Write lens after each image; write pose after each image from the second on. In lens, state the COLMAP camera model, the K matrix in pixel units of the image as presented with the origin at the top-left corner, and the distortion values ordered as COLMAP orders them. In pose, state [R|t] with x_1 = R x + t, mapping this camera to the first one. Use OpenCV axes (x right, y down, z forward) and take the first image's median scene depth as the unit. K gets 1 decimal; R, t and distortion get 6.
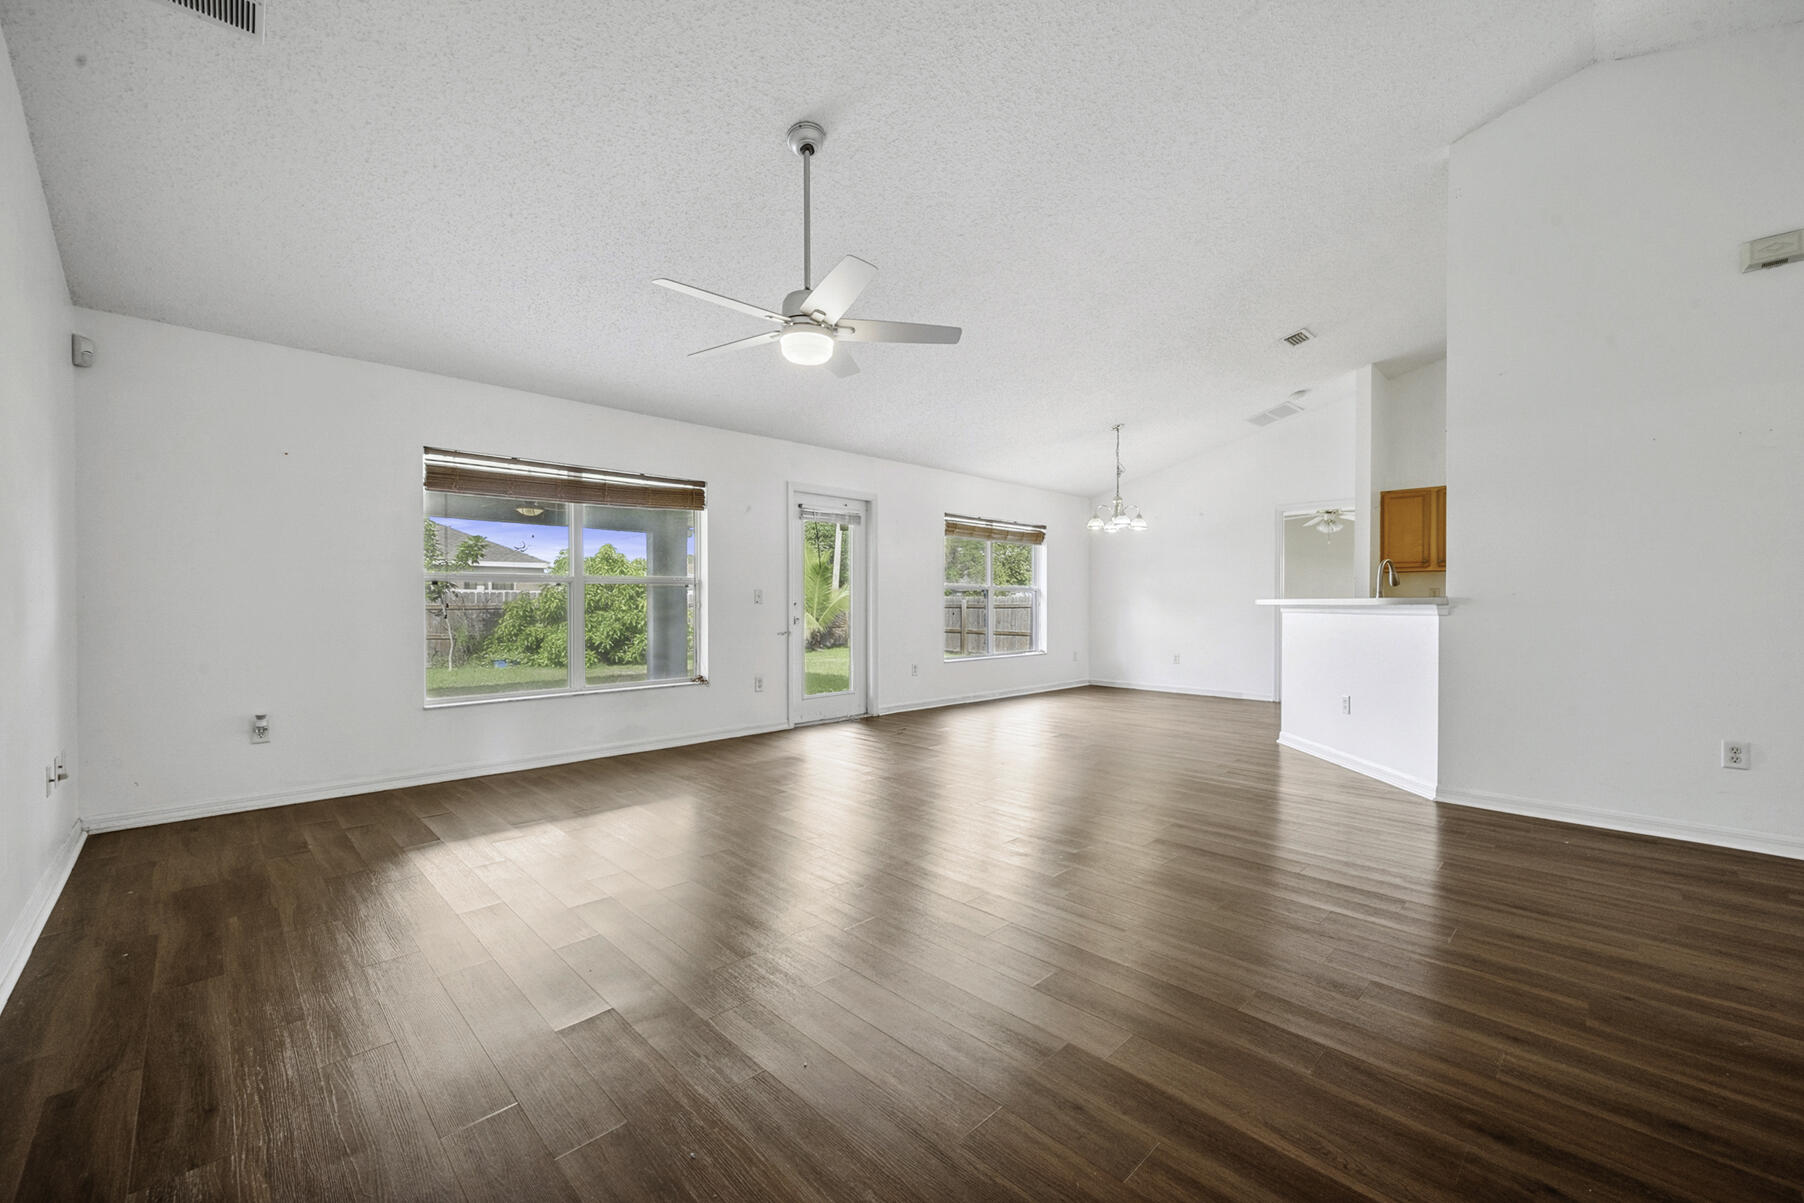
lens RADIAL K [[759.6, 0, 905.4], [0, 759.6, 605.5], [0, 0, 1]] dist [0.002904, 0.000135]
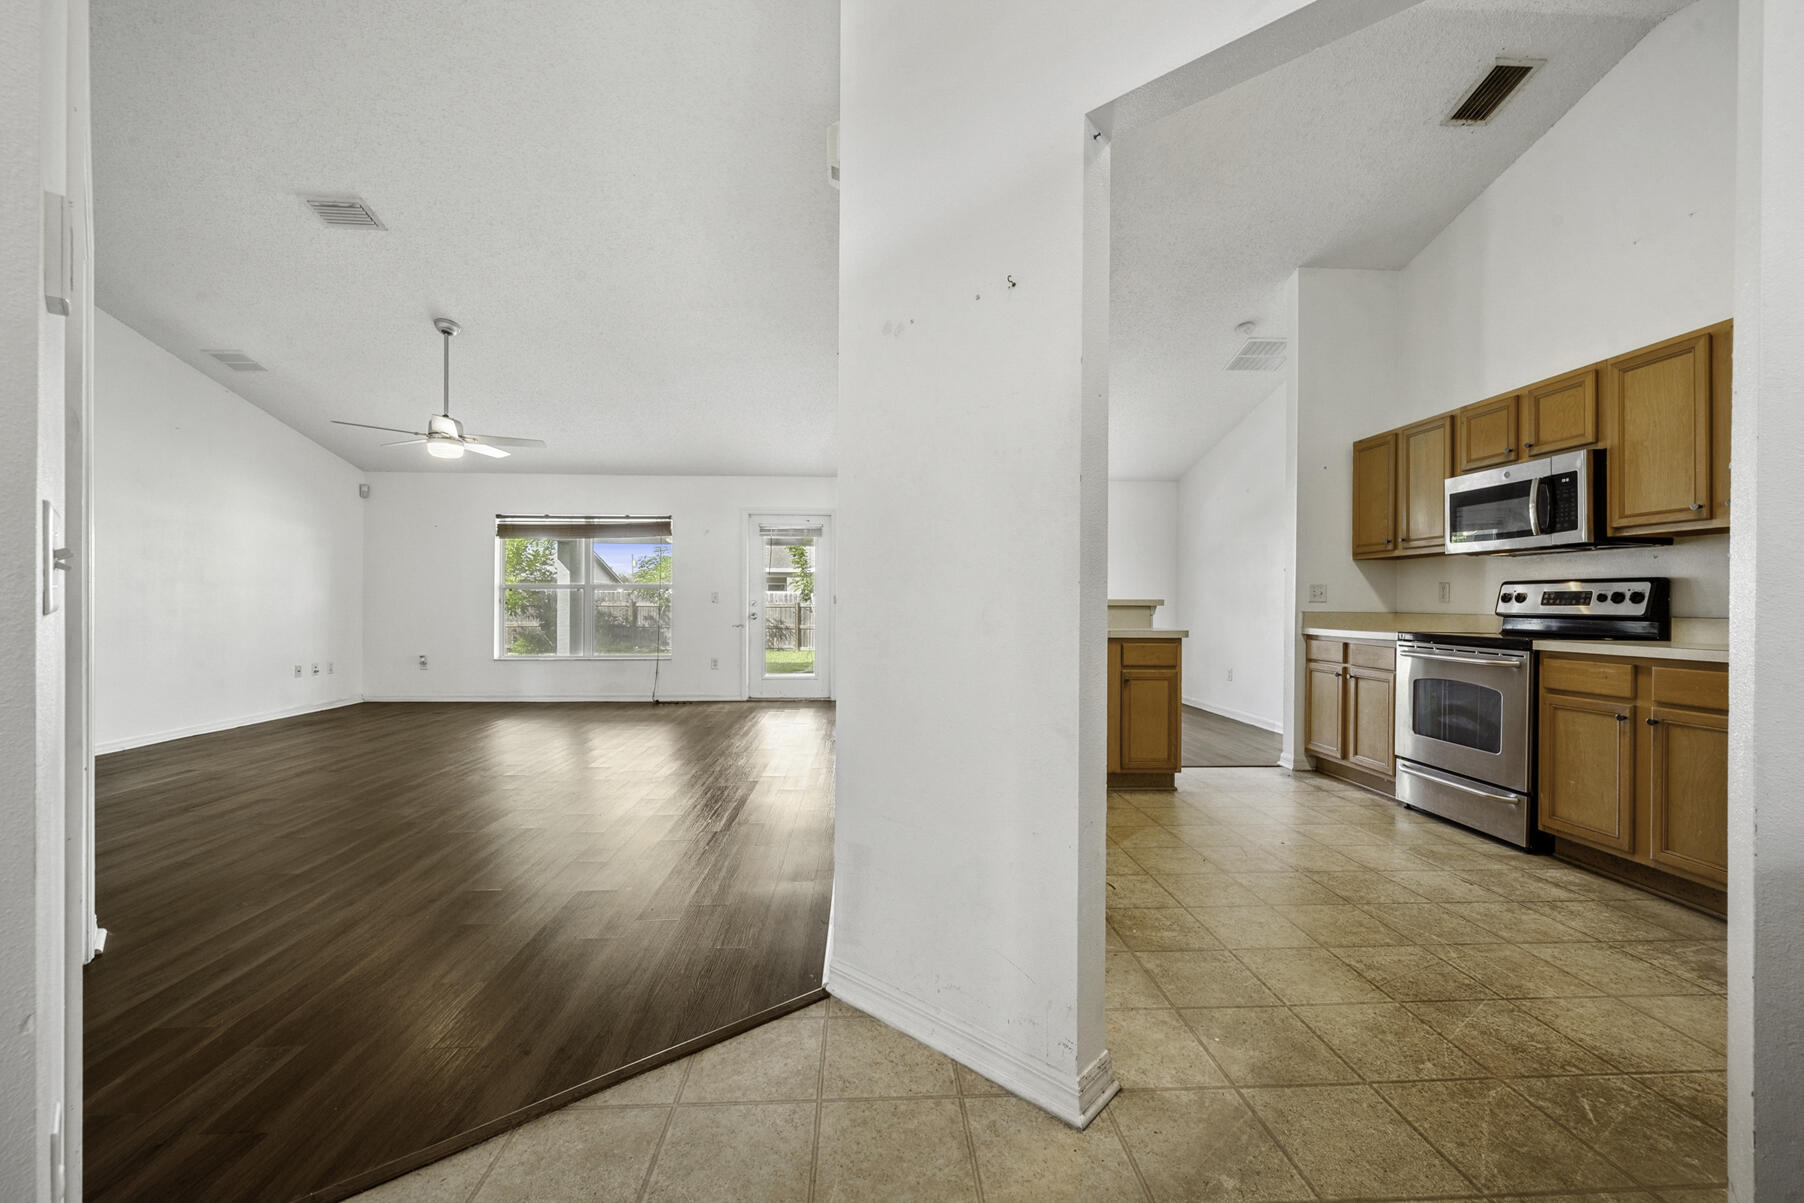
lens RADIAL K [[759.6, 0, 905.4], [0, 759.6, 605.5], [0, 0, 1]] dist [0.002904, 0.000135]
pose [[0.729190, 0.005261, -0.684291, 1.214539], [-0.006144, 0.999980, 0.001140, -0.001107], [0.684284, 0.003373, 0.729208, 0.323914]]
